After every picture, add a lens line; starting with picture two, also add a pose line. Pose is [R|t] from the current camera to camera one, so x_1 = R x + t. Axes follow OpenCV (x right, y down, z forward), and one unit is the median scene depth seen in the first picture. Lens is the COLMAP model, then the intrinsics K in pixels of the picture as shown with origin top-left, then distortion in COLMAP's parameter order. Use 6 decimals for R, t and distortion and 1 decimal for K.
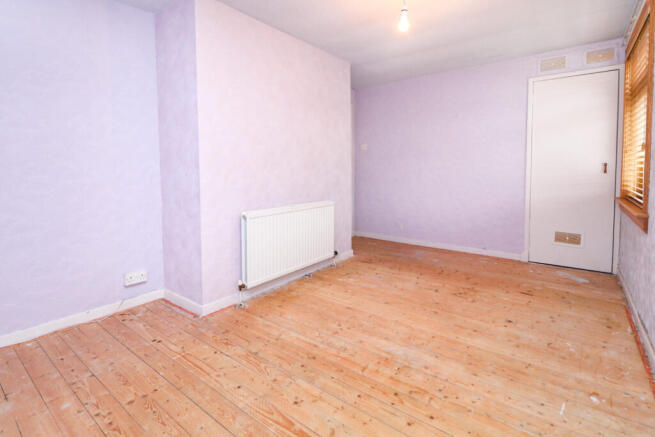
lens RADIAL K [[311.5, 0, 328.7], [0, 311.5, 210.3], [0, 0, 1]] dist [0.013639, -0.015111]
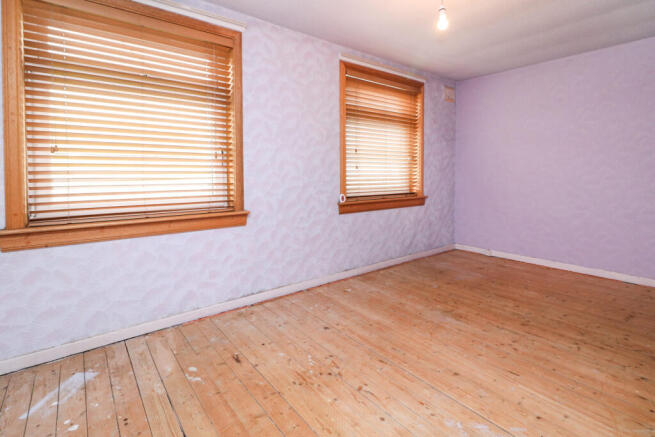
lens RADIAL K [[311.5, 0, 328.7], [0, 311.5, 210.3], [0, 0, 1]] dist [0.013639, -0.015111]
pose [[-0.970782, -0.021559, 0.238991, 0.386011], [0.036499, 0.971102, 0.235859, -0.272863], [-0.237169, 0.237690, -0.941942, 2.083280]]
